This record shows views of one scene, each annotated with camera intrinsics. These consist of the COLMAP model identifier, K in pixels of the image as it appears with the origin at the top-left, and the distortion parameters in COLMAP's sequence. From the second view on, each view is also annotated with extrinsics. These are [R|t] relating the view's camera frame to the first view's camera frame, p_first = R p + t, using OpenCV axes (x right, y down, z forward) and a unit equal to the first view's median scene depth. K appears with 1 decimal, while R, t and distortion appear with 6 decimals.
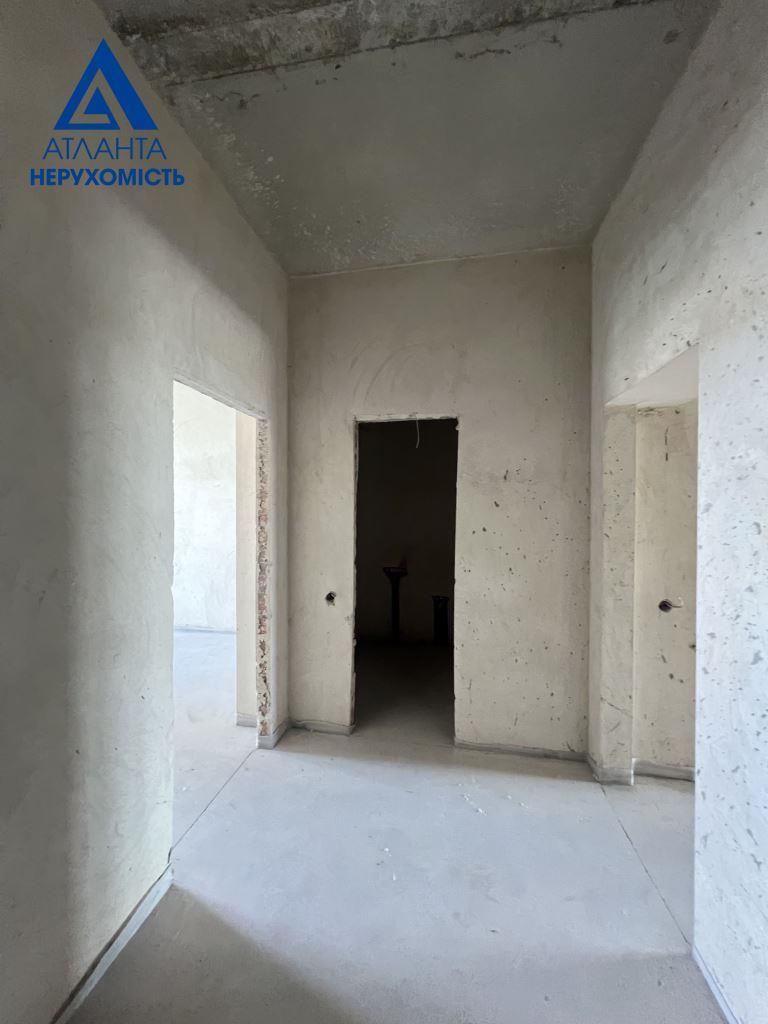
lens RADIAL K [[411.0, 0, 378.3], [0, 411.0, 512.8], [0, 0, 1]] dist [-0.003464, 0.001351]
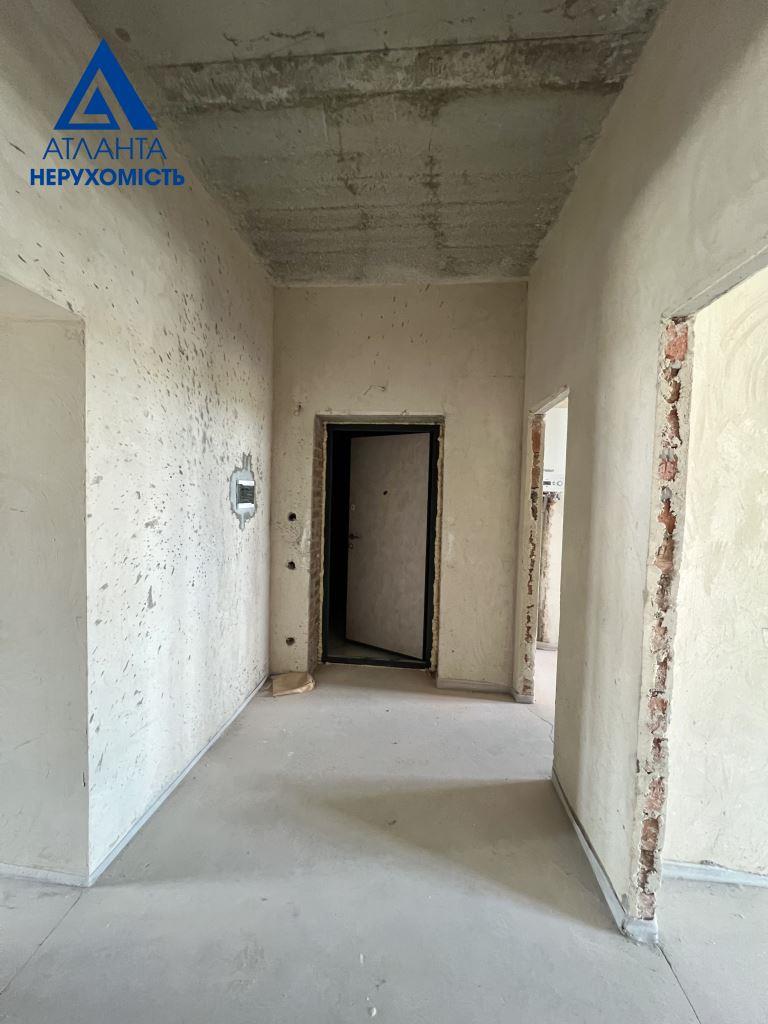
lens RADIAL K [[411.0, 0, 380.6], [0, 411.0, 511.0], [0, 0, 1]] dist [-0.003464, 0.001351]
pose [[-0.997154, -0.025500, -0.070954, 0.095719], [-0.028956, 0.998422, 0.048105, -0.002962], [0.069615, 0.050023, -0.996319, 2.145008]]
